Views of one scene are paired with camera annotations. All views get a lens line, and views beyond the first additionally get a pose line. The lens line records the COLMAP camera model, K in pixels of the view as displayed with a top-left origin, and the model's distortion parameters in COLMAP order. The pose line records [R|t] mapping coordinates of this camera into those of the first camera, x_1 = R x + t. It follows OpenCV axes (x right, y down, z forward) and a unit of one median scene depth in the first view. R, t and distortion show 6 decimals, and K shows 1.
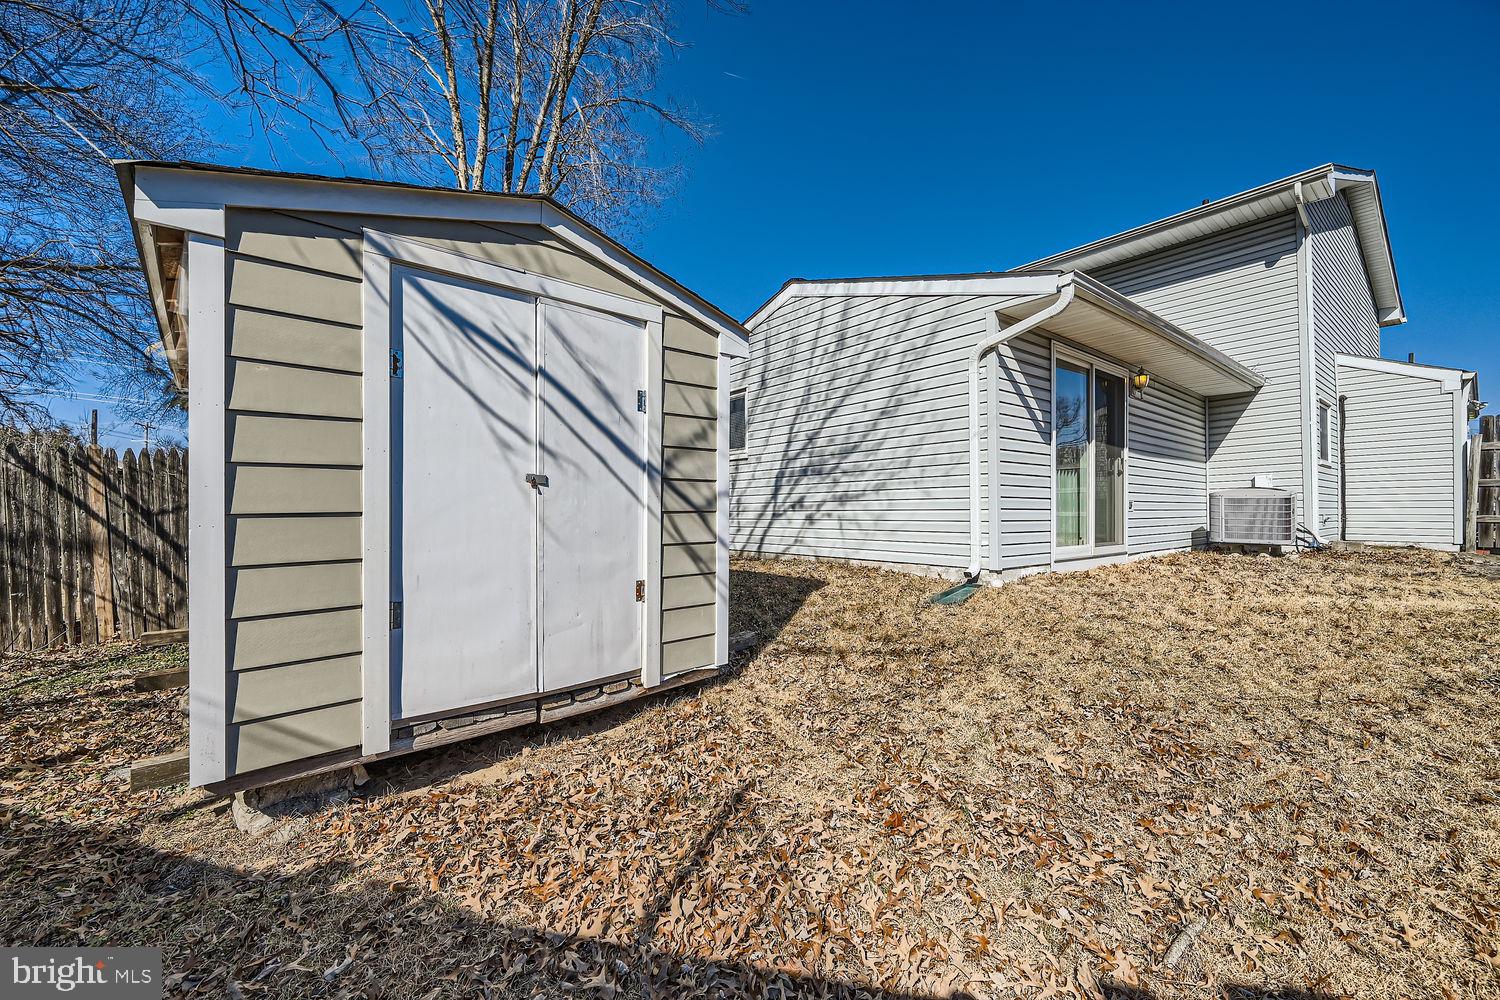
lens RADIAL K [[570.3, 0, 750.0], [0, 570.3, 500.0], [0, 0, 1]] dist [0.000264, 0.000159]
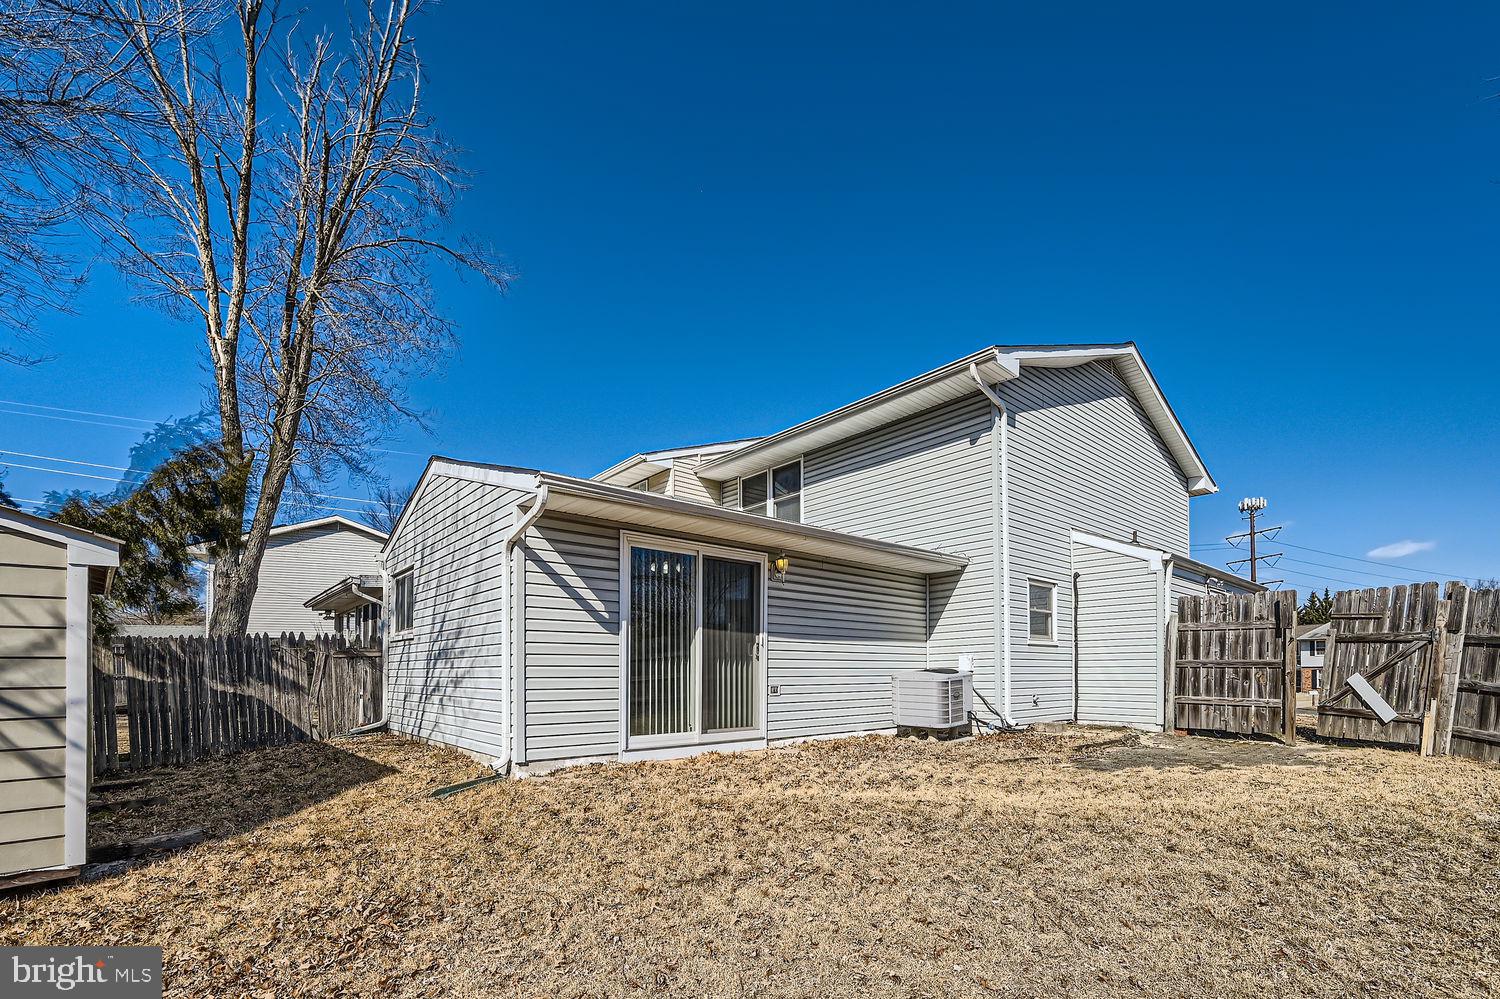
lens RADIAL K [[635.3, 0, 752.7], [0, 635.3, 661.4], [0, 0, 1]] dist [-0.001669, 0.000436]
pose [[0.999195, 0.001367, 0.040093, 0.487487], [-0.001562, 0.999987, 0.004826, -0.038003], [-0.040086, -0.004885, 0.999184, -0.085456]]
